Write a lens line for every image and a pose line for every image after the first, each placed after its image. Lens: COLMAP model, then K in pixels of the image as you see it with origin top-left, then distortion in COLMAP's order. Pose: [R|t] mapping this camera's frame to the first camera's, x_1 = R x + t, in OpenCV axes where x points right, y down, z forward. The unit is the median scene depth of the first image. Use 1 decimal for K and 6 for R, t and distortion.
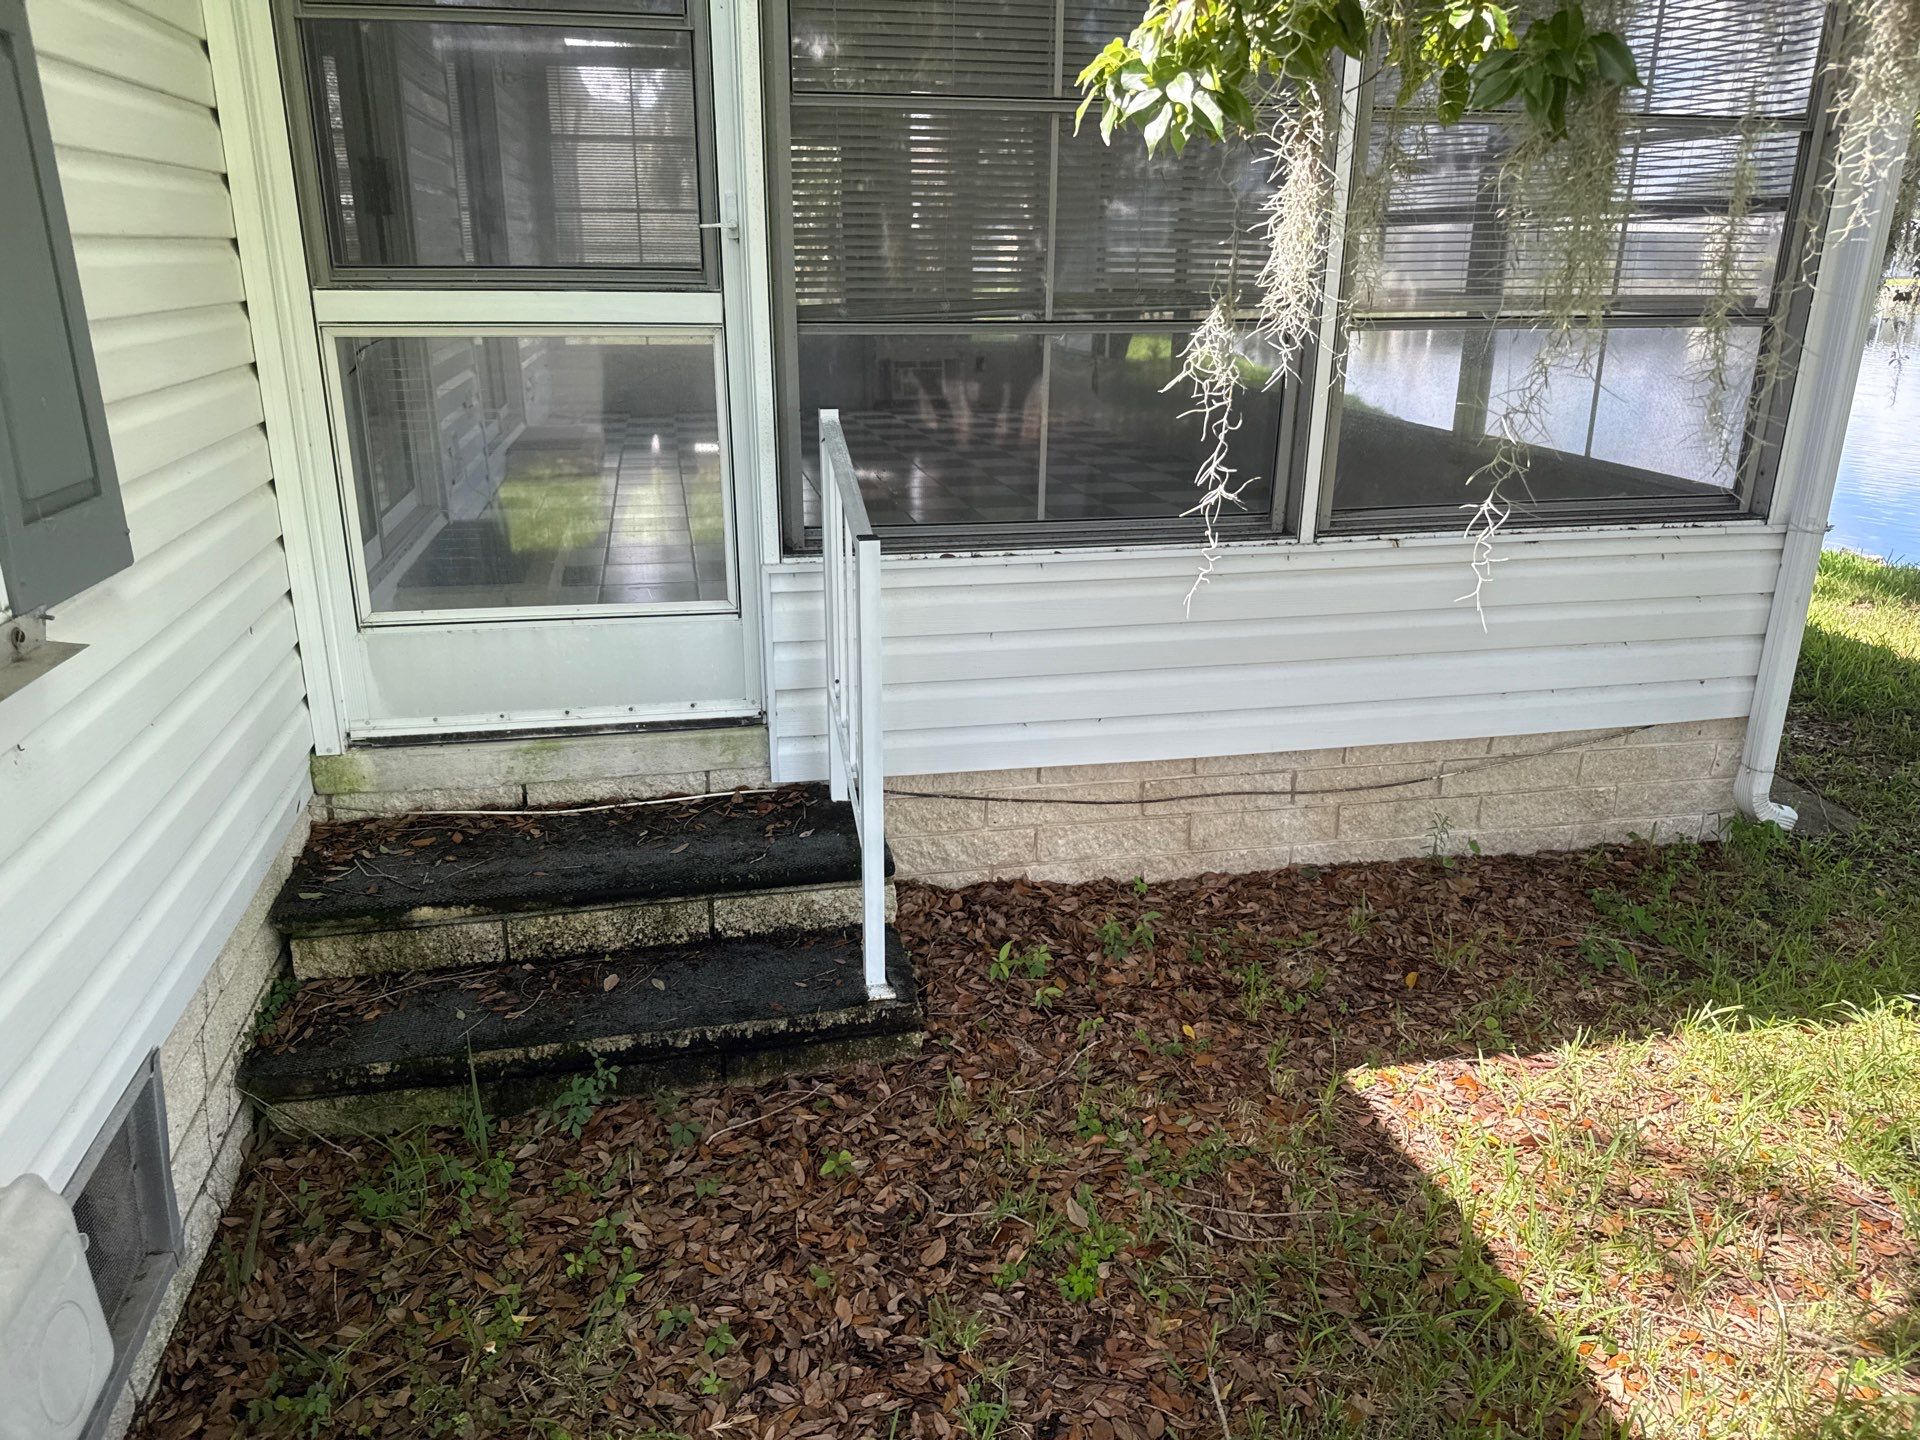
lens RADIAL K [[1351.4, 0, 960.0], [0, 1351.4, 723.6], [0, 0, 1]] dist [0.046083, -0.044973]
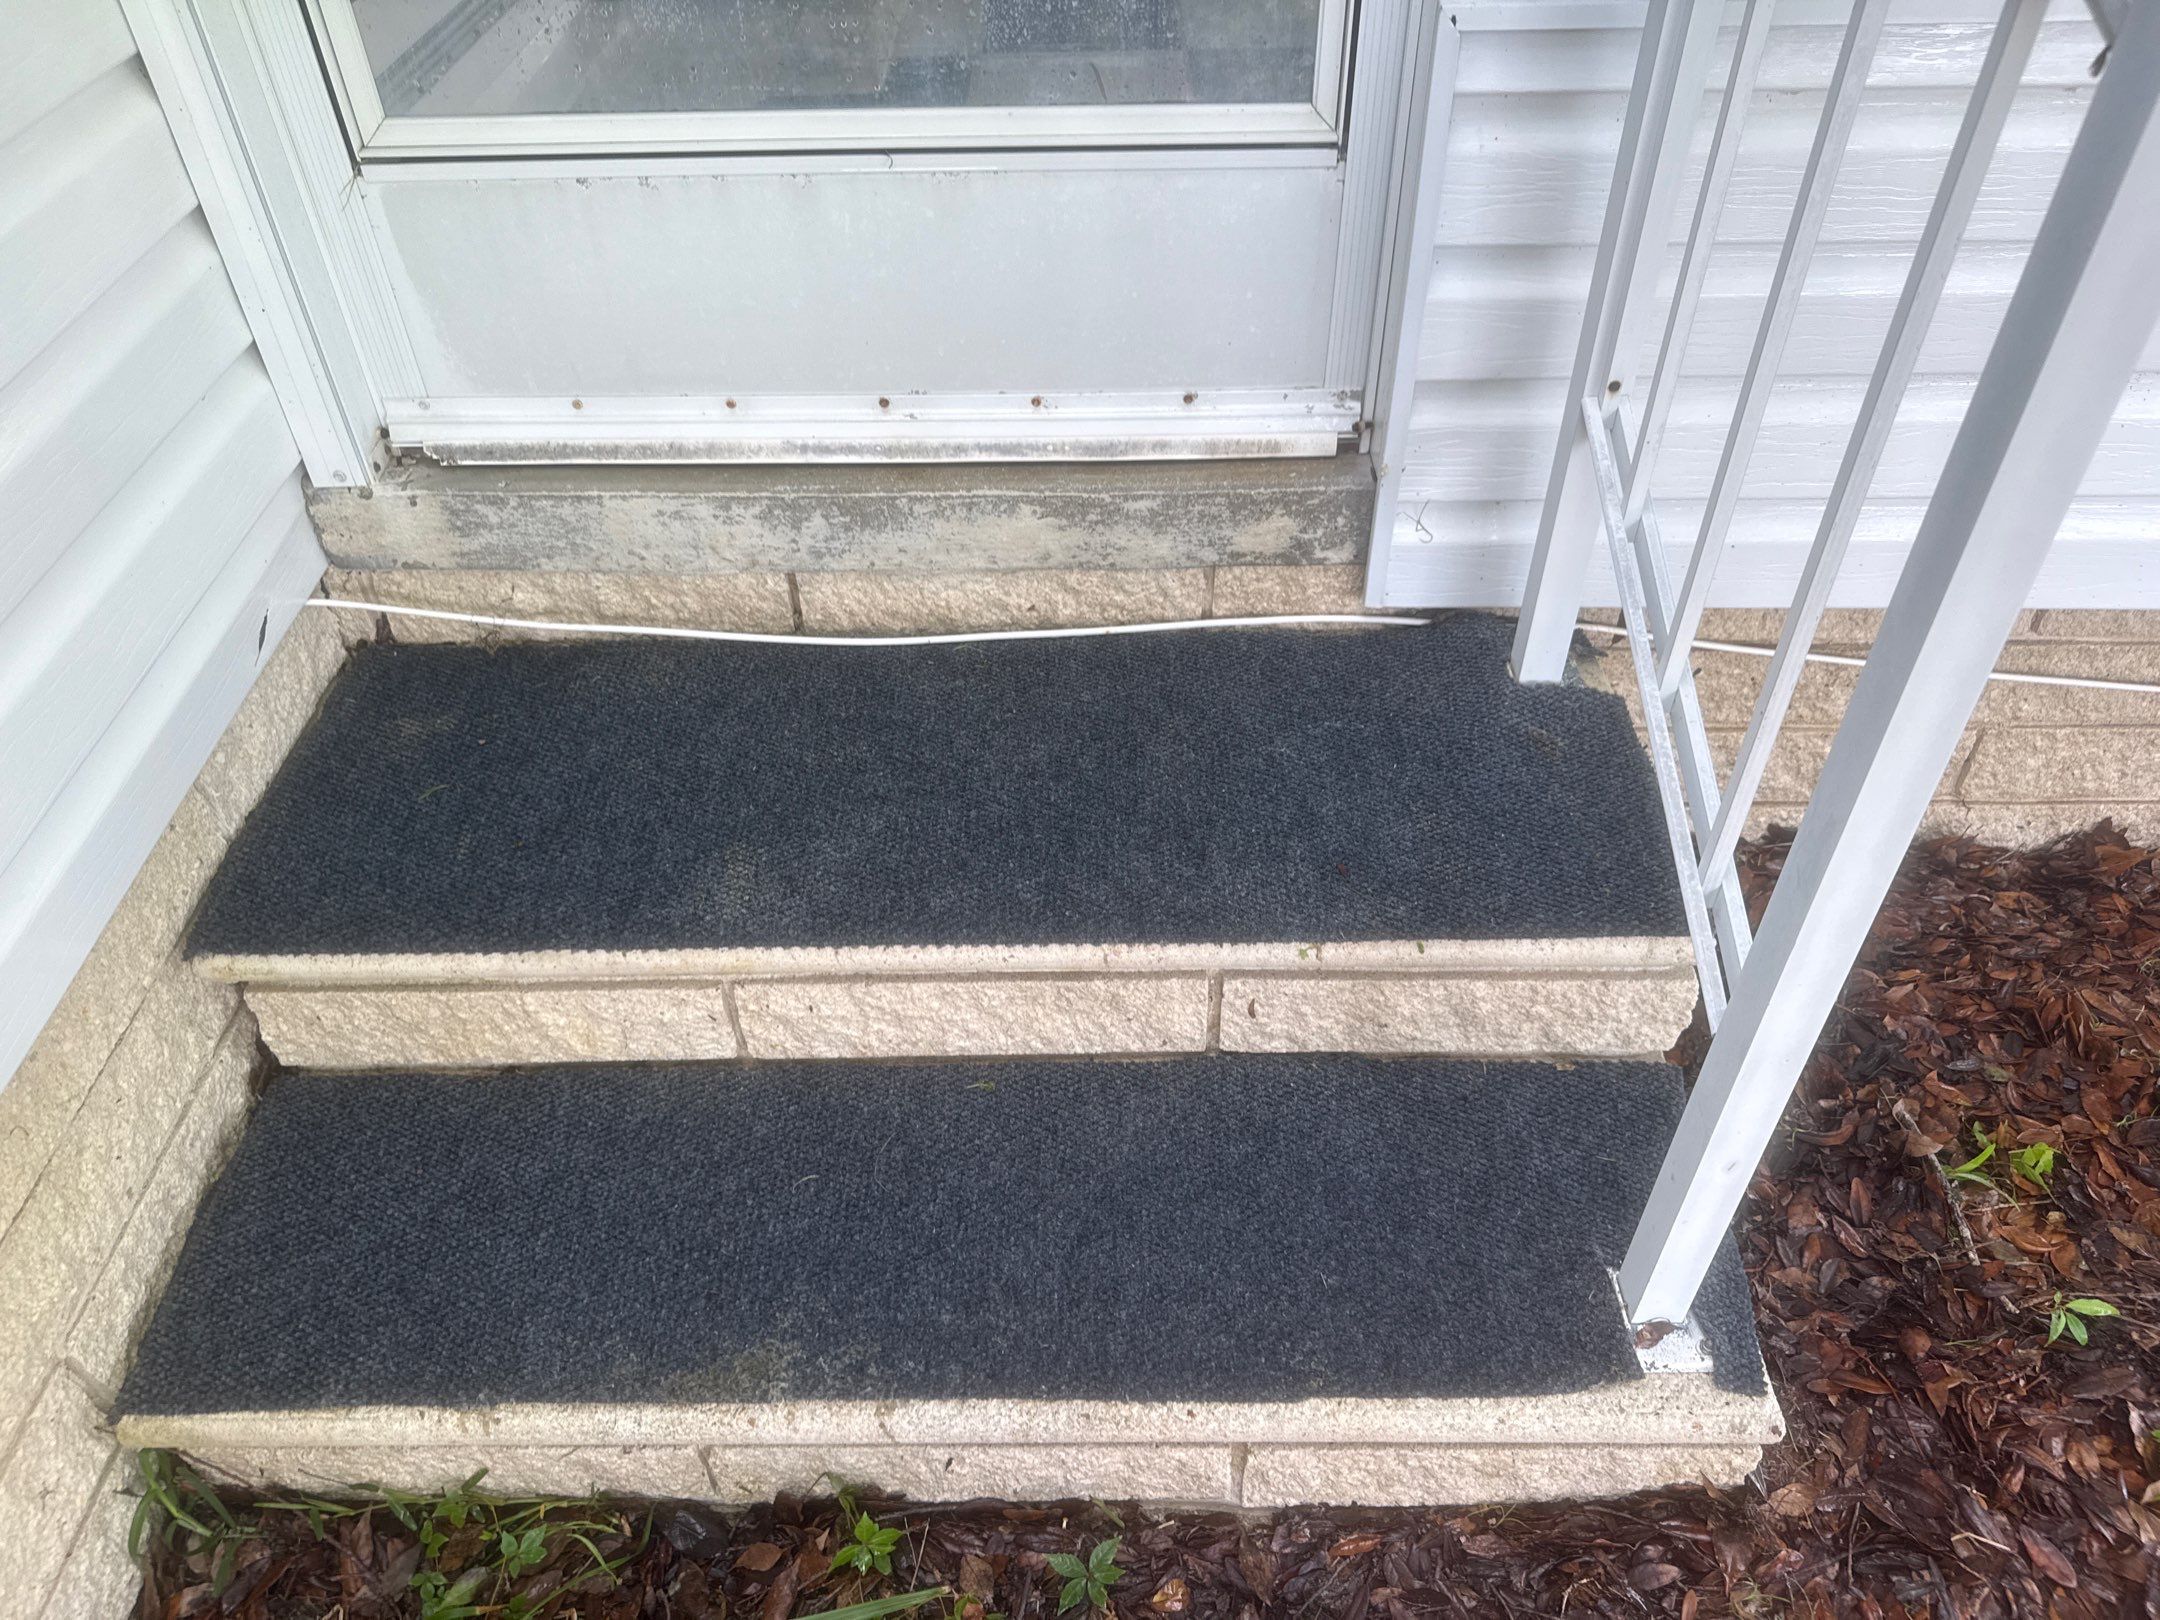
lens RADIAL K [[1496.8, 0, 1081.4], [0, 1496.8, 829.1], [0, 0, 1]] dist [0.064716, -0.061554]
pose [[0.977927, 0.124498, -0.167808, -0.150154], [-0.046152, 0.911975, 0.407641, -0.083371], [0.203787, -0.390899, 0.897591, 0.594582]]
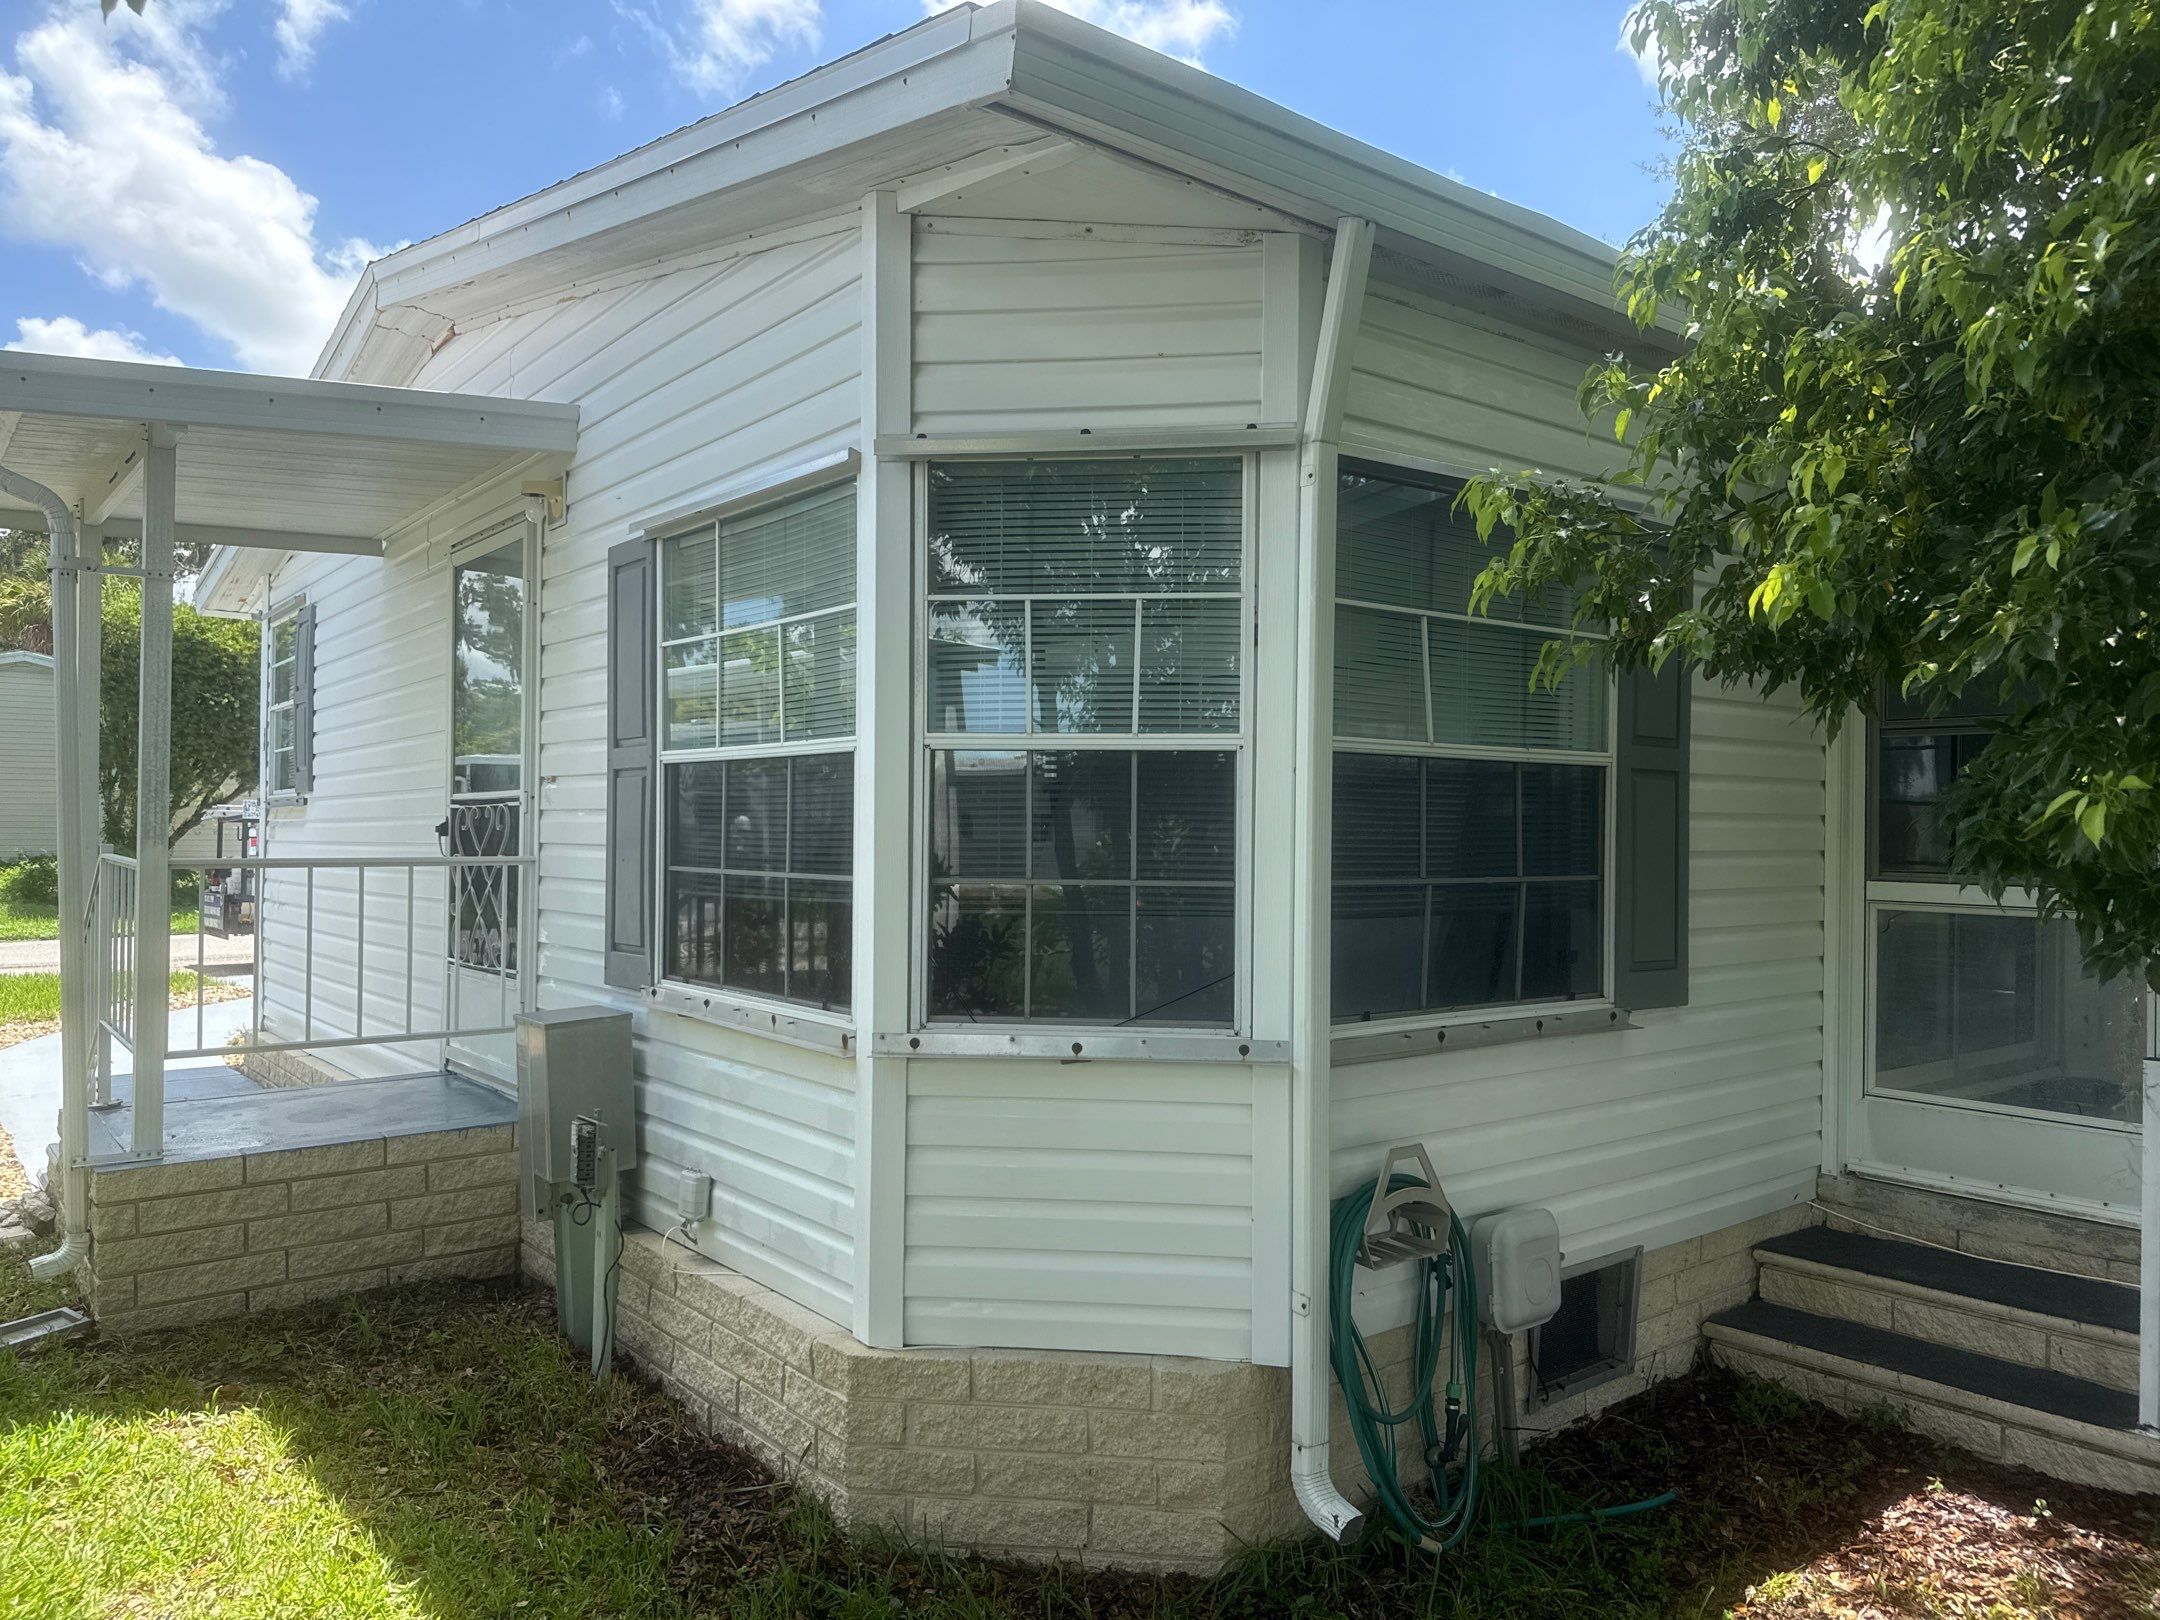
lens RADIAL K [[1520.3, 0, 1080.0], [0, 1520.3, 814.0], [0, 0, 1]] dist [0.046083, -0.044973]
pose [[0.452052, -0.000970, -0.891991, 0.685112], [-0.300304, 0.941458, -0.153214, 0.158798], [0.839921, 0.337129, 0.425296, -0.557036]]
